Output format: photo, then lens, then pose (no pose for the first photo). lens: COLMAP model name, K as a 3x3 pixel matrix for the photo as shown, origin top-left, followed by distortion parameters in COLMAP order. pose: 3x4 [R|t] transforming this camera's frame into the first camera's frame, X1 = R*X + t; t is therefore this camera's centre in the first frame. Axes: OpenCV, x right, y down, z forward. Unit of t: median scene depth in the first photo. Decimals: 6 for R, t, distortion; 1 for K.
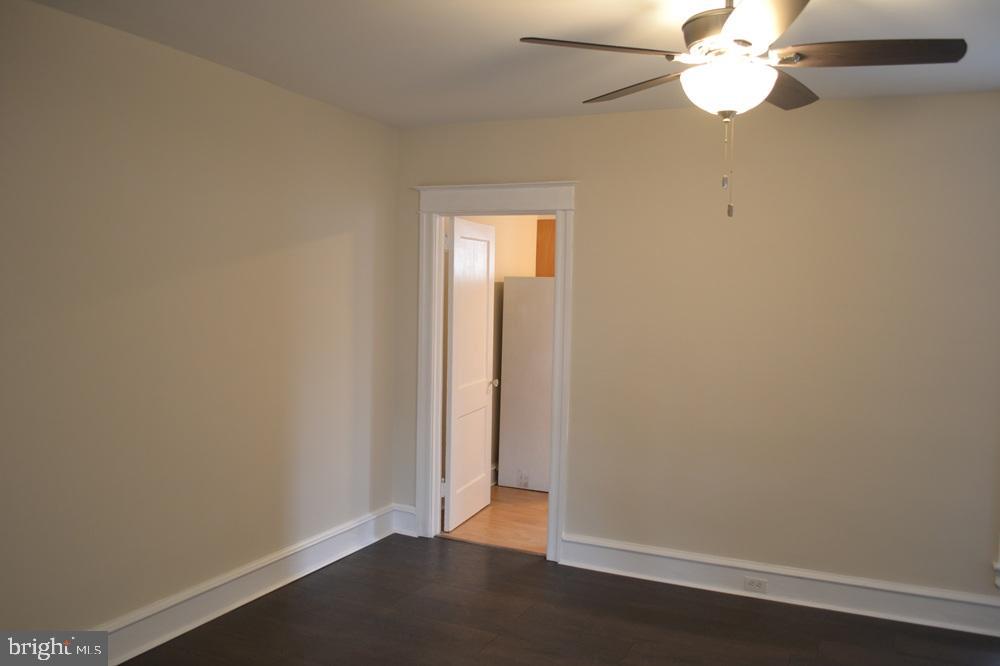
lens RADIAL K [[802.2, 0, 493.5], [0, 802.2, 333.0], [0, 0, 1]] dist [-0.077158, 0.004992]
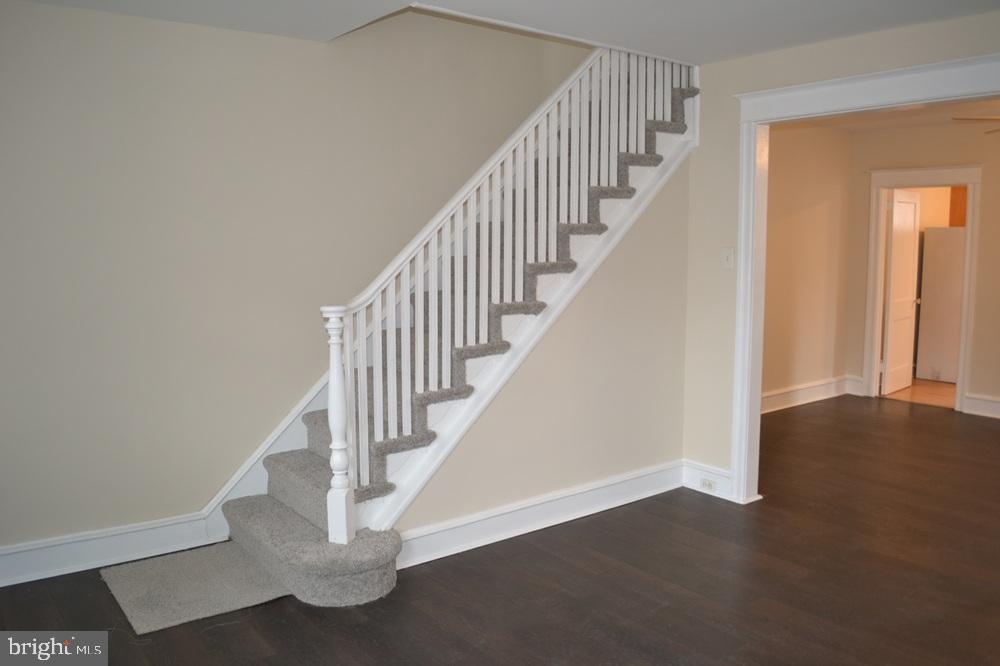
lens RADIAL K [[802.2, 0, 493.5], [0, 802.2, 333.0], [0, 0, 1]] dist [-0.077158, 0.004992]
pose [[0.894401, 0.025992, -0.446510, -0.055952], [-0.002002, 0.998533, 0.054117, 0.049831], [0.447262, -0.047508, 0.893141, -0.684597]]
